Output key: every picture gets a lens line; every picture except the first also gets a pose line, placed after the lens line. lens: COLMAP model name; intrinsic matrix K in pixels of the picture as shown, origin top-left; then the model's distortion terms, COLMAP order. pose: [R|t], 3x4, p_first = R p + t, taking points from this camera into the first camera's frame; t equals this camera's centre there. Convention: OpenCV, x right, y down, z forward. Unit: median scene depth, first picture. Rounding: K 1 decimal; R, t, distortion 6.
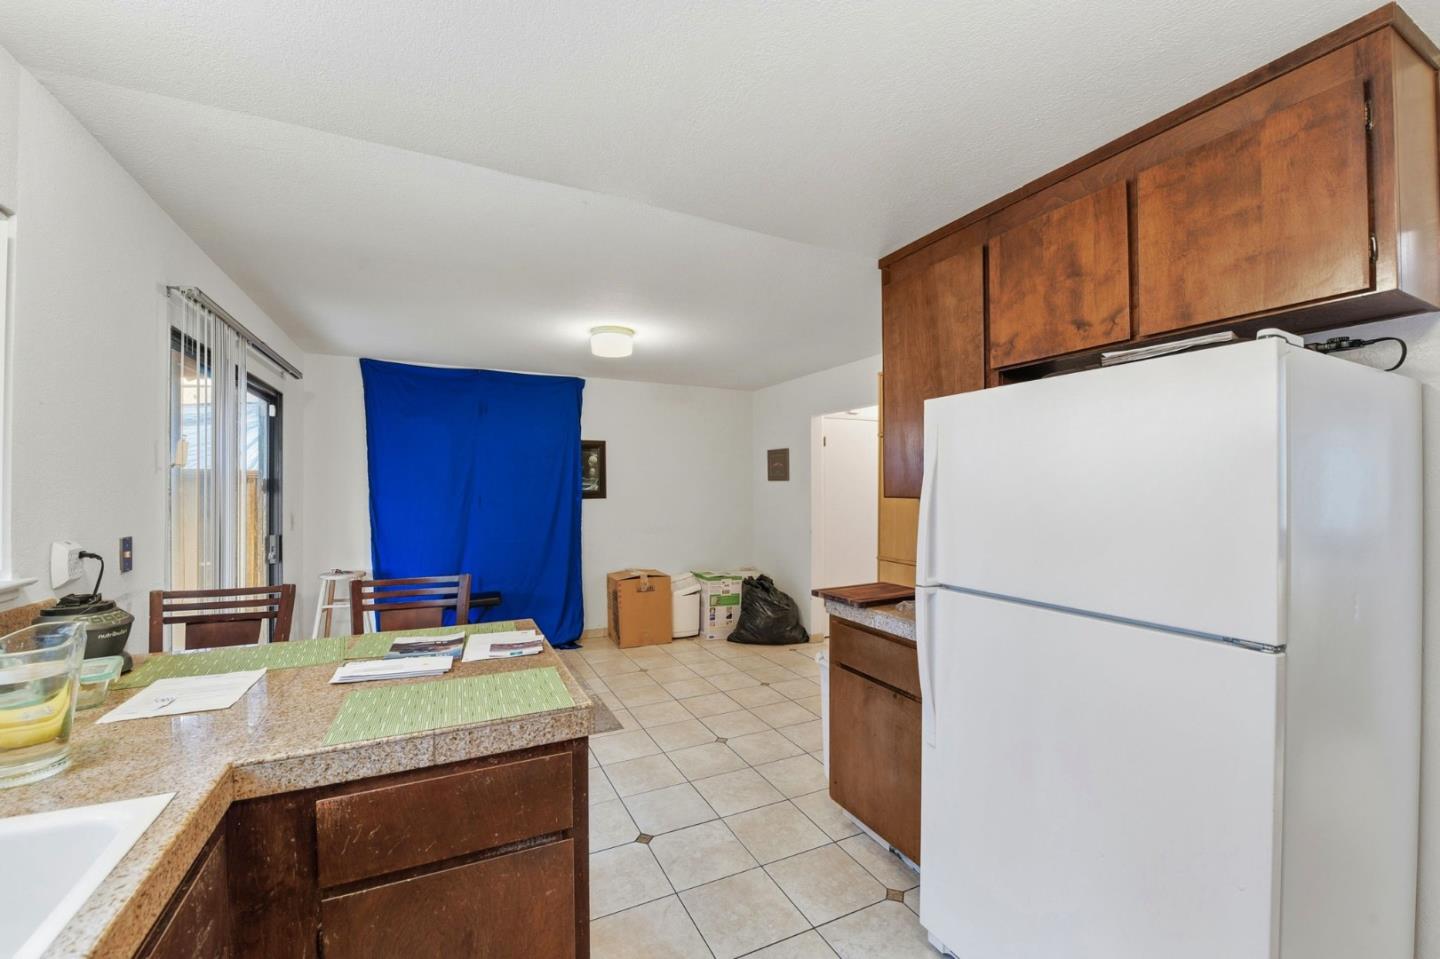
lens RADIAL K [[580.5, 0, 719.3], [0, 580.5, 477.2], [0, 0, 1]] dist [-0.021040, -0.000516]
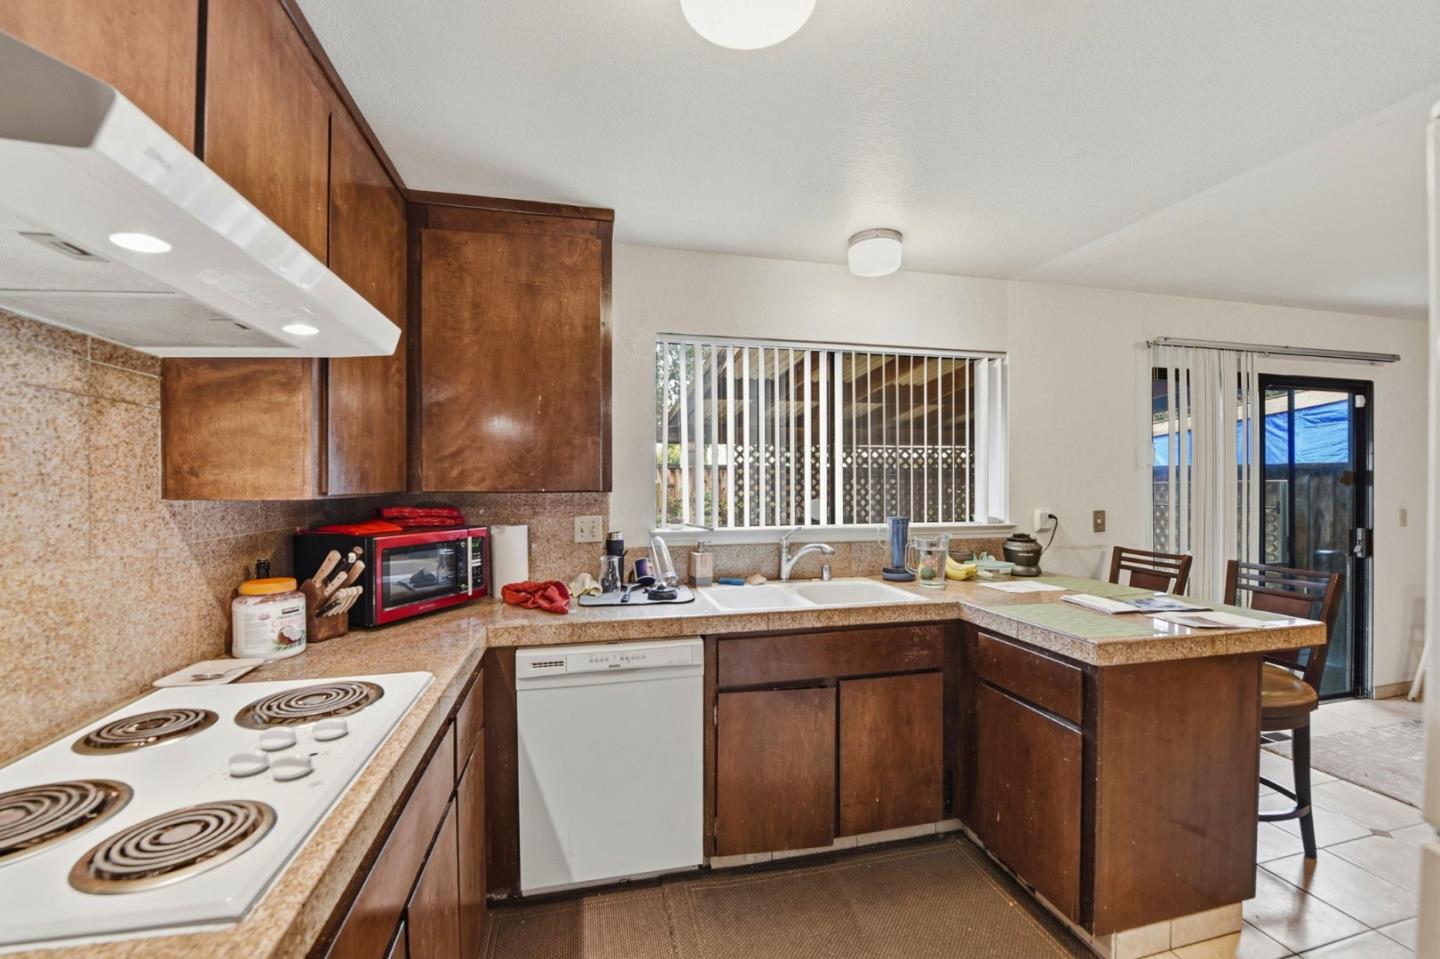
lens RADIAL K [[571.1, 0, 720.8], [0, 571.1, 484.0], [0, 0, 1]] dist [-0.015907, -0.000246]
pose [[-0.225169, 0.001730, -0.974318, 0.704192], [0.020486, 0.999786, -0.002959, 0.010708], [0.974104, -0.020626, -0.225156, 0.269494]]
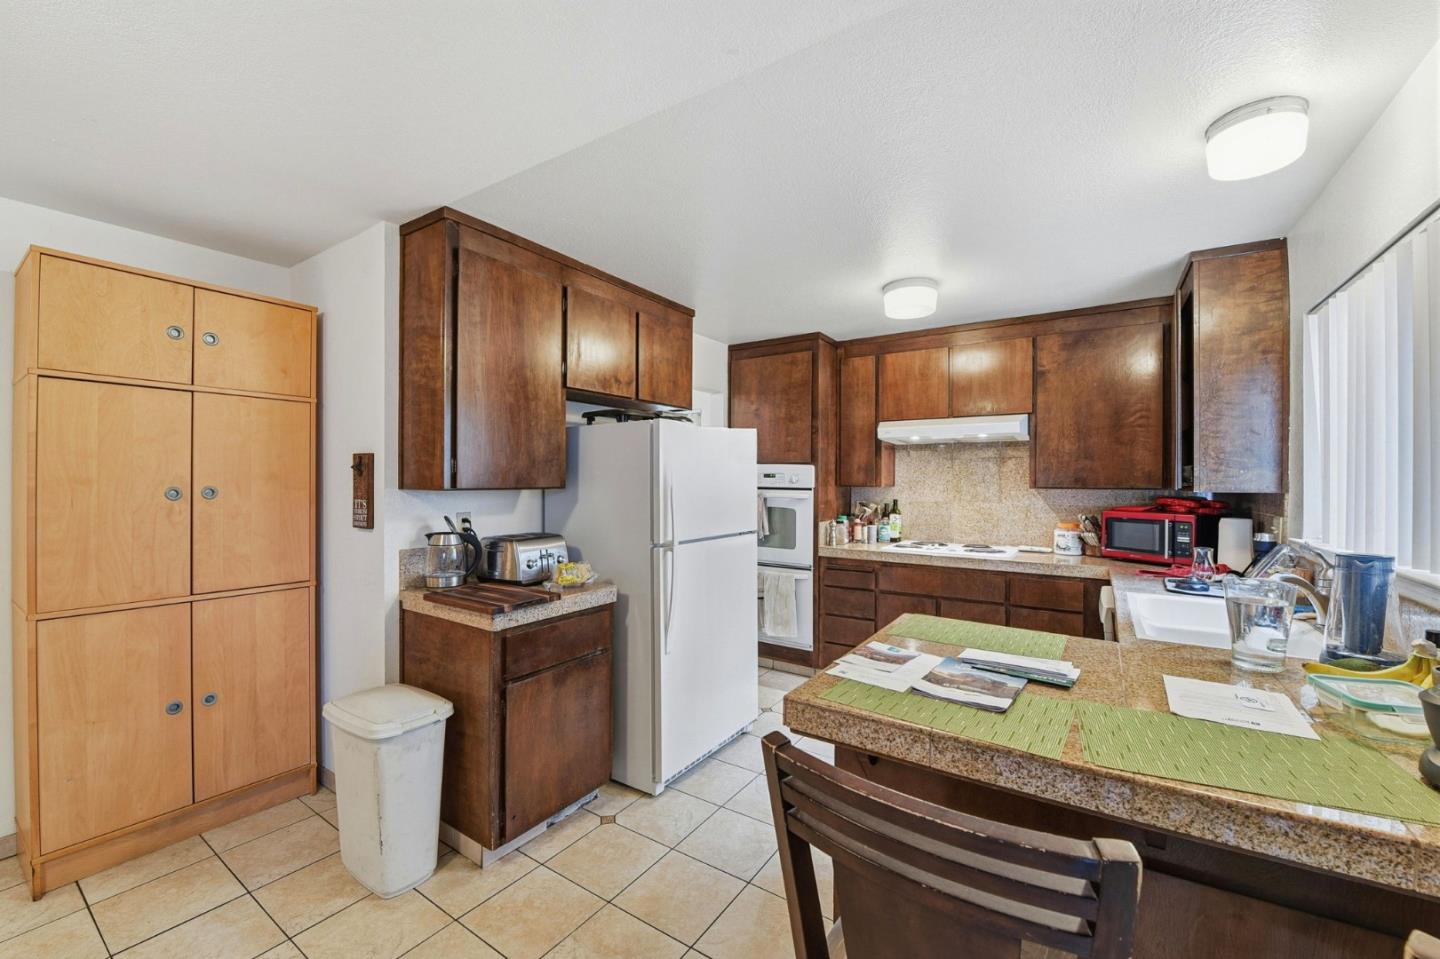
lens RADIAL K [[571.1, 0, 720.8], [0, 571.1, 484.0], [0, 0, 1]] dist [-0.015907, -0.000246]
pose [[-0.510784, -0.010090, 0.859650, -0.777325], [-0.019989, 0.999800, -0.000142, 0.021014], [-0.859477, -0.017256, -0.510884, 1.325150]]
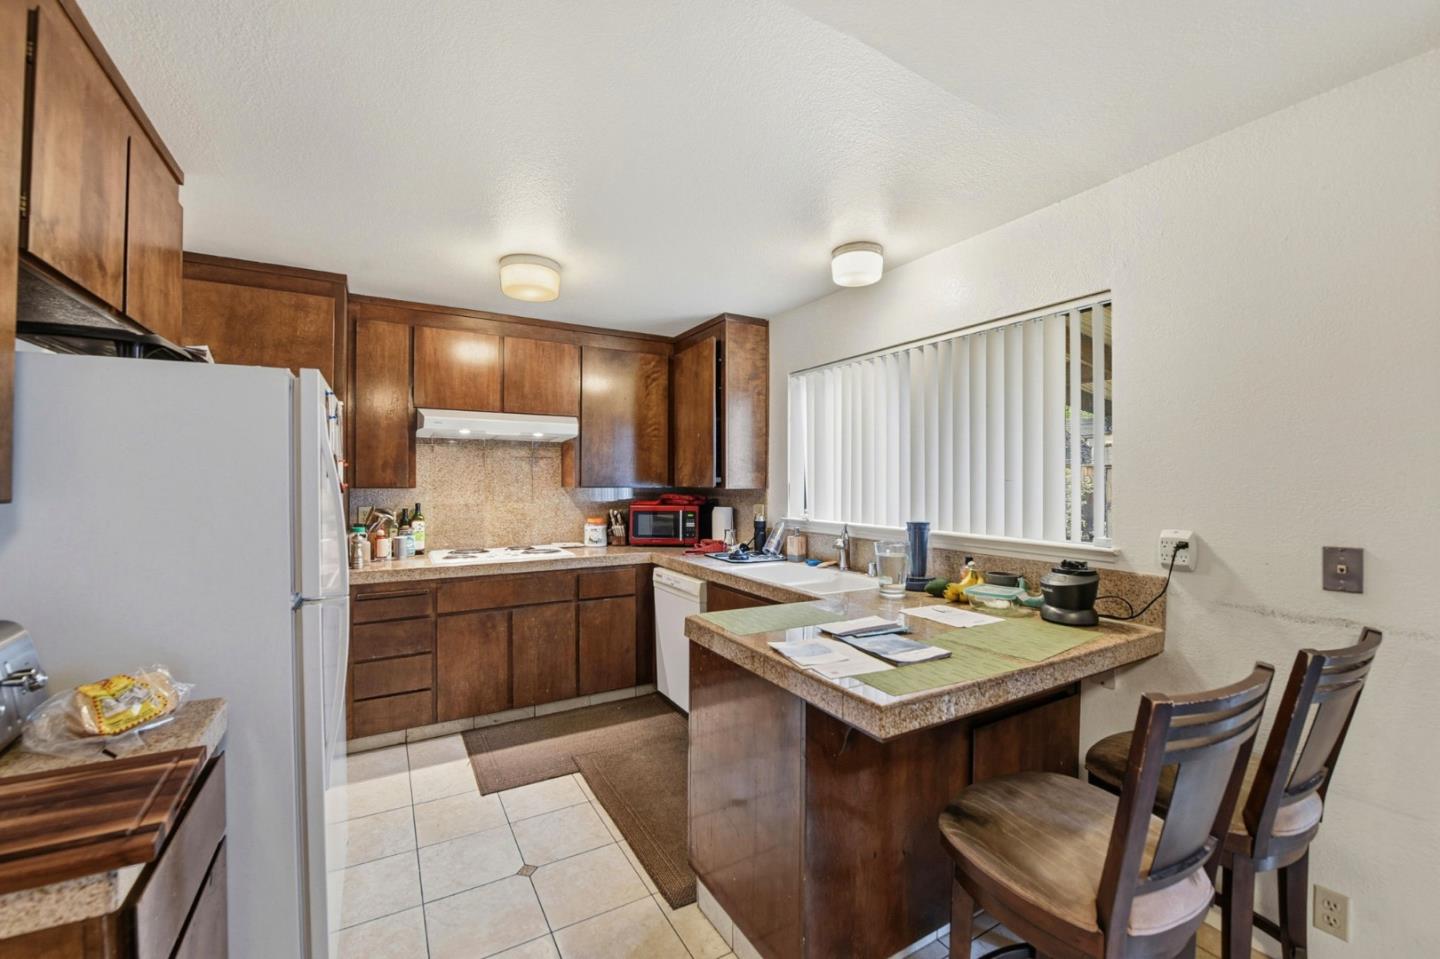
lens RADIAL K [[580.5, 0, 719.3], [0, 580.5, 477.2], [0, 0, 1]] dist [-0.021040, -0.000516]
pose [[-0.996713, -0.005488, -0.080830, -0.106141], [-0.003476, 0.999681, -0.025012, 0.026475], [0.080941, -0.024649, -0.996414, 1.521655]]
